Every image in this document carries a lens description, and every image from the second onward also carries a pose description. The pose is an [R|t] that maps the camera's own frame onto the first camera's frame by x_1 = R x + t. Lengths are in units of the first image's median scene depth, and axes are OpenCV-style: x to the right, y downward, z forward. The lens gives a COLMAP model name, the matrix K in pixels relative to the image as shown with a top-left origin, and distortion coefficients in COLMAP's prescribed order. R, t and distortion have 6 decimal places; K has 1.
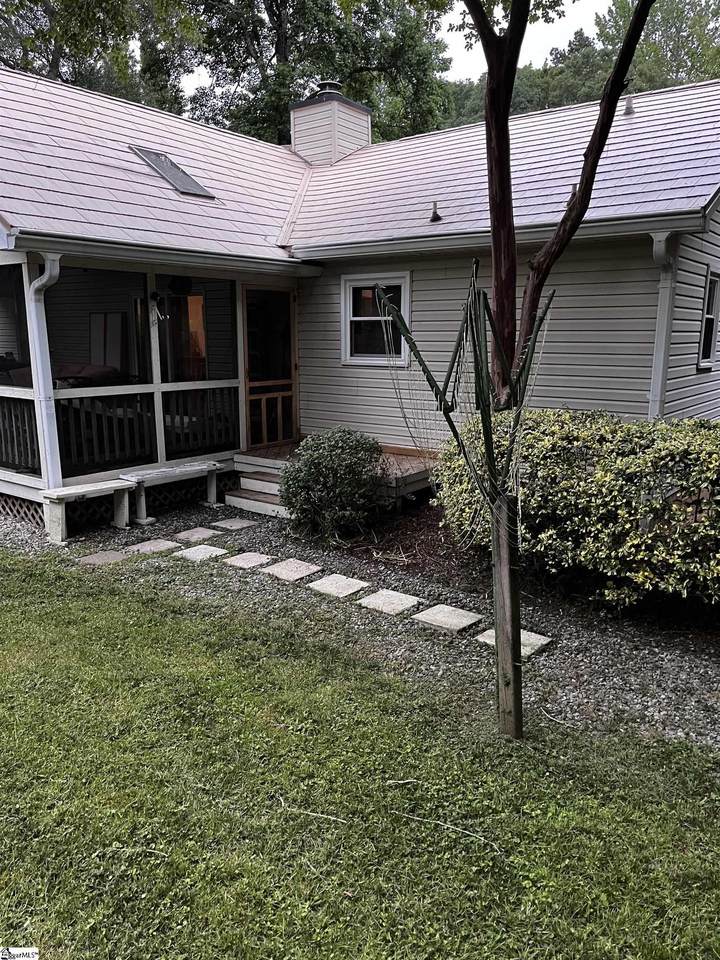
lens RADIAL K [[717.6, 0, 360.0], [0, 717.6, 480.0], [0, 0, 1]] dist [0.059317, -0.103949]
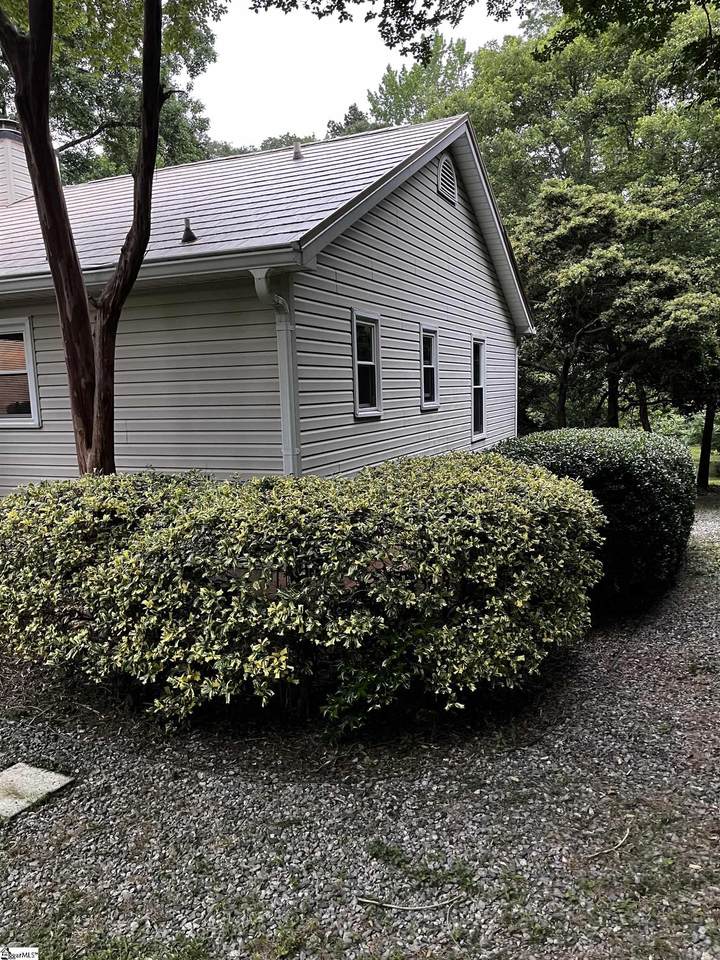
lens RADIAL K [[717.6, 0, 360.0], [0, 717.6, 480.0], [0, 0, 1]] dist [0.059317, -0.103949]
pose [[0.969838, -0.060593, 0.236101, 0.382006], [0.078877, 0.994509, -0.068776, -0.014614], [-0.230637, 0.085324, 0.969292, 0.161250]]
